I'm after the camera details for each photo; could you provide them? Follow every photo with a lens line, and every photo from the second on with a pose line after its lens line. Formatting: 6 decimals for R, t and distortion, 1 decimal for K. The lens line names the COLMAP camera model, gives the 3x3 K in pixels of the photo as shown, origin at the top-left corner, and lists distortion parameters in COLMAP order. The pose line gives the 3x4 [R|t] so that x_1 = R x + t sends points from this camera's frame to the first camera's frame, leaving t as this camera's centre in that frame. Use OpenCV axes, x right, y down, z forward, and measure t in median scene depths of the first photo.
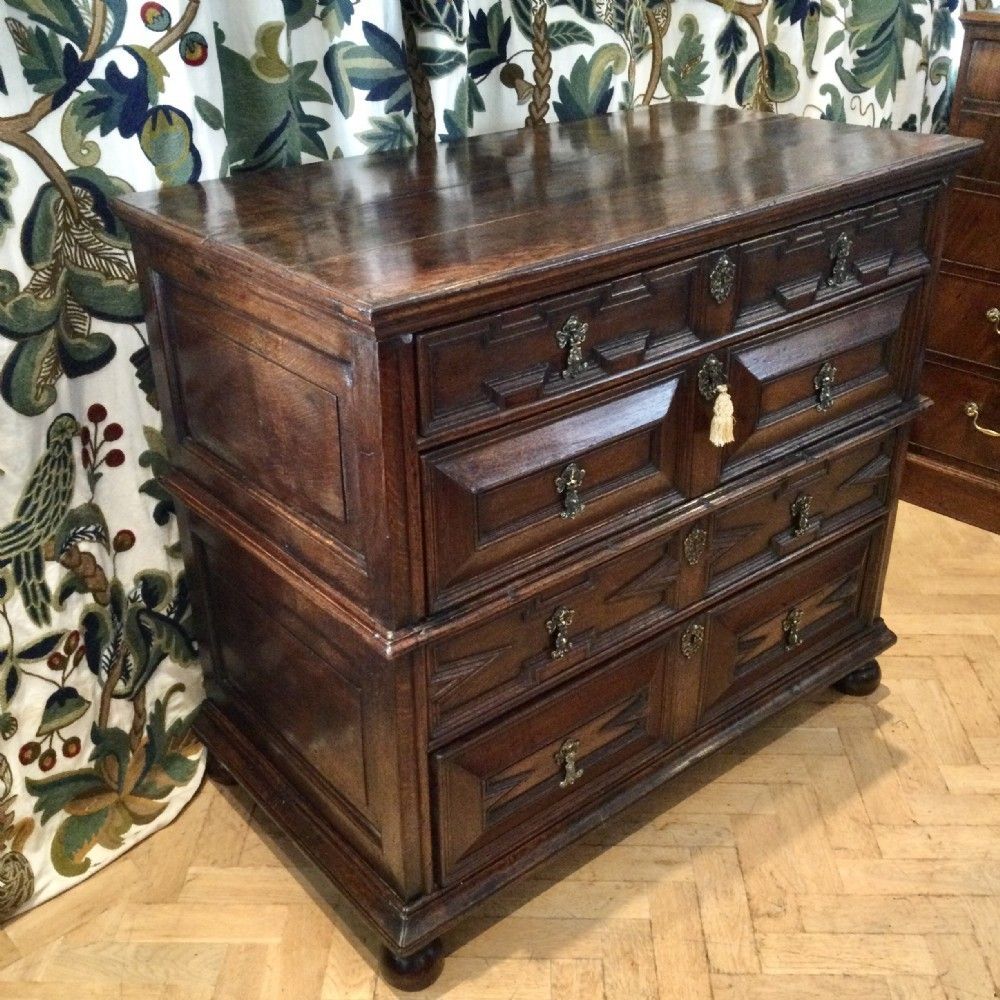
lens RADIAL K [[1215.2, 0, 500.0], [0, 1215.2, 500.0], [0, 0, 1]] dist [0.143002, -0.273575]
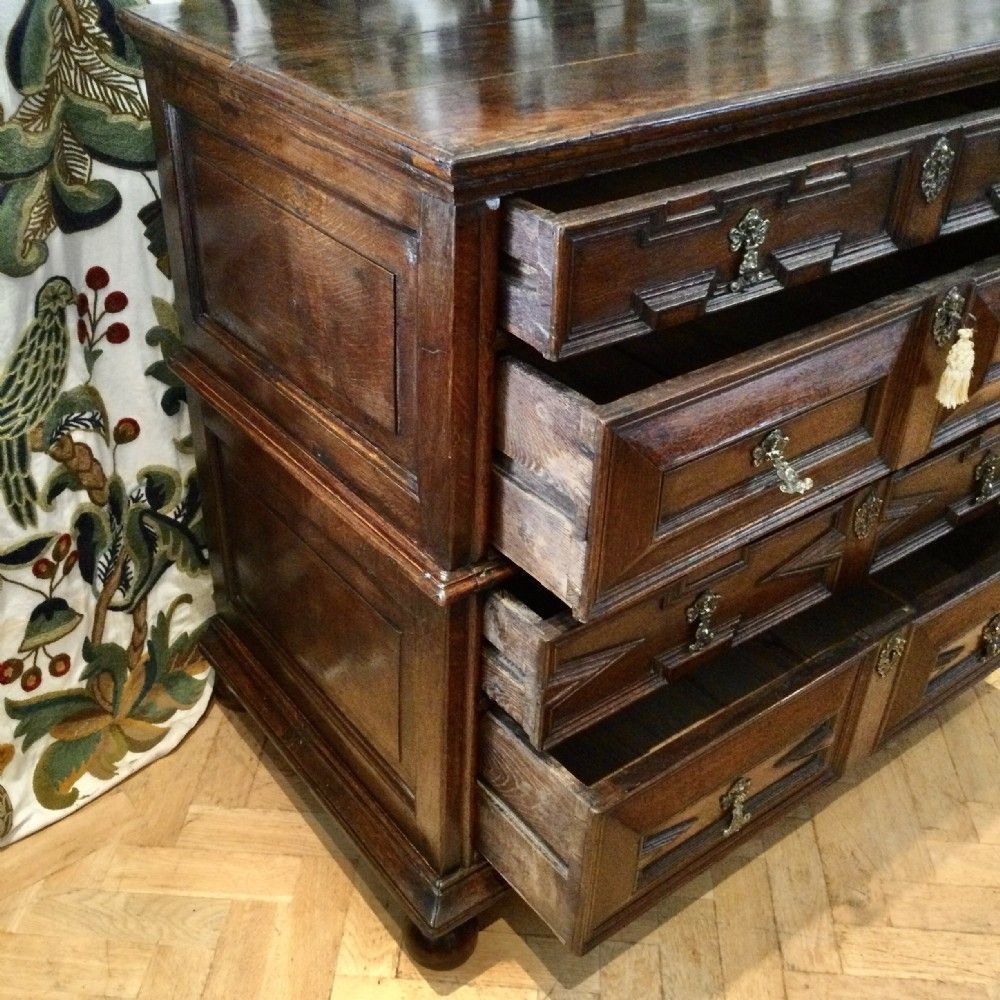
lens RADIAL K [[1215.2, 0, 500.0], [0, 1215.2, 500.0], [0, 0, 1]] dist [0.143002, -0.273575]
pose [[0.998318, 0.057577, -0.006728, -0.040870], [-0.056724, 0.994198, 0.091392, -0.012938], [0.011951, -0.090857, 0.995792, 0.158856]]
